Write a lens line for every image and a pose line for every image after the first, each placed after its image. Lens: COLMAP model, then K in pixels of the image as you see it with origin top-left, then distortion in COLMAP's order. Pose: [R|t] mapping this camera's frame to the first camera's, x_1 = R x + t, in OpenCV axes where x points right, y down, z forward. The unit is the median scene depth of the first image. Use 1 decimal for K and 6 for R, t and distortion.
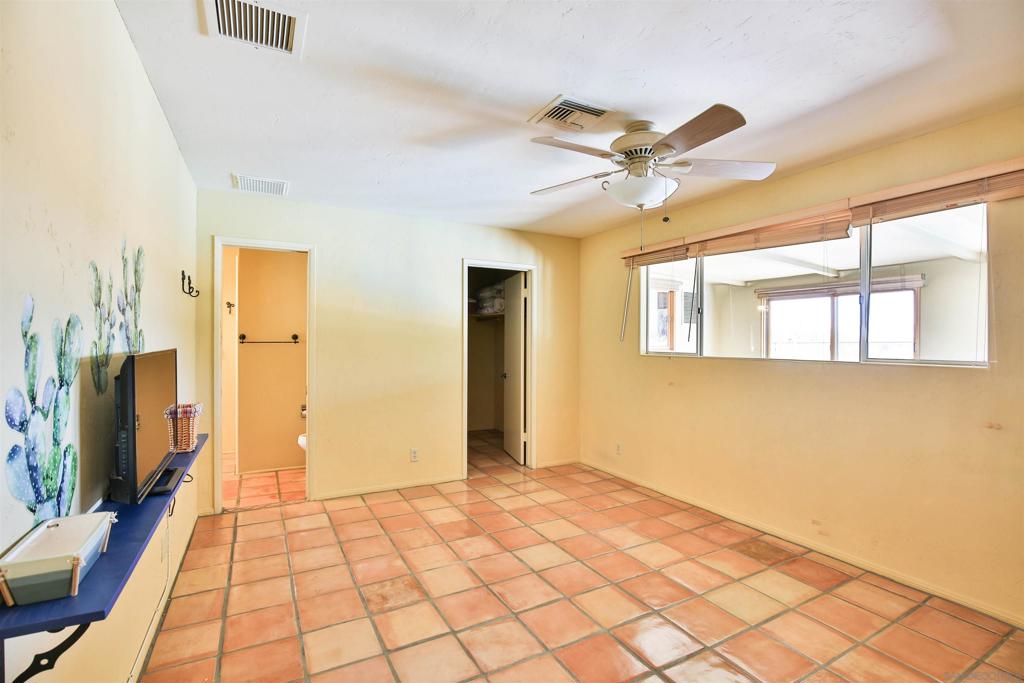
lens RADIAL K [[462.3, 0, 513.6], [0, 462.3, 345.2], [0, 0, 1]] dist [-0.002546, -0.000205]
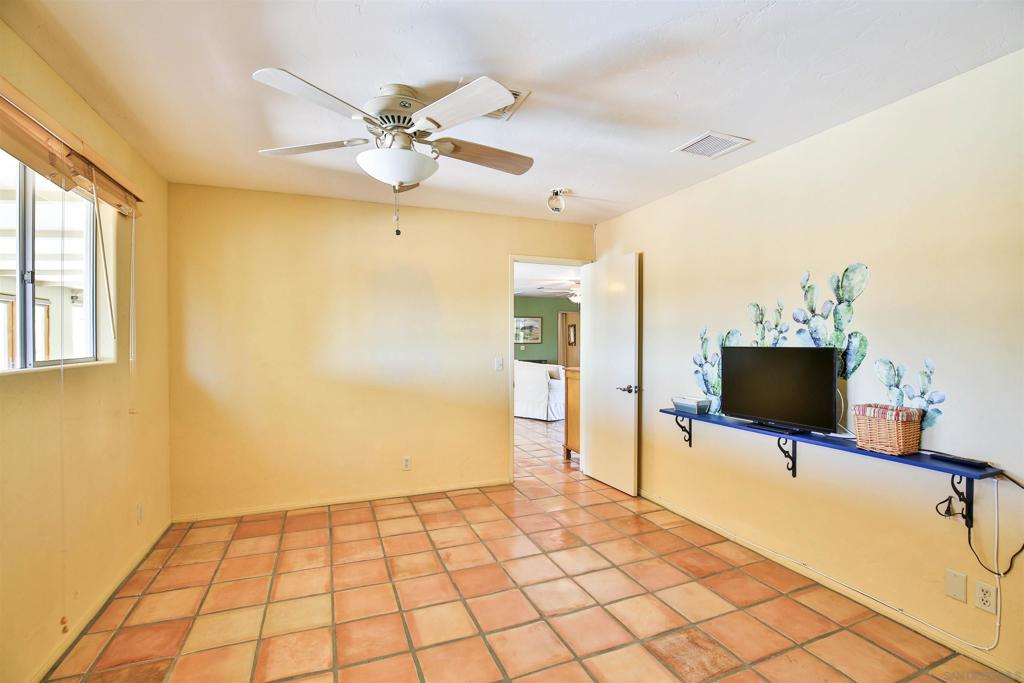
lens RADIAL K [[462.3, 0, 512.4], [0, 462.3, 335.4], [0, 0, 1]] dist [-0.002546, -0.000205]
pose [[-0.993423, -0.005102, 0.114388, -0.042274], [-0.004832, 0.999985, 0.002638, -0.020049], [-0.114400, 0.002068, -0.993433, 2.002764]]
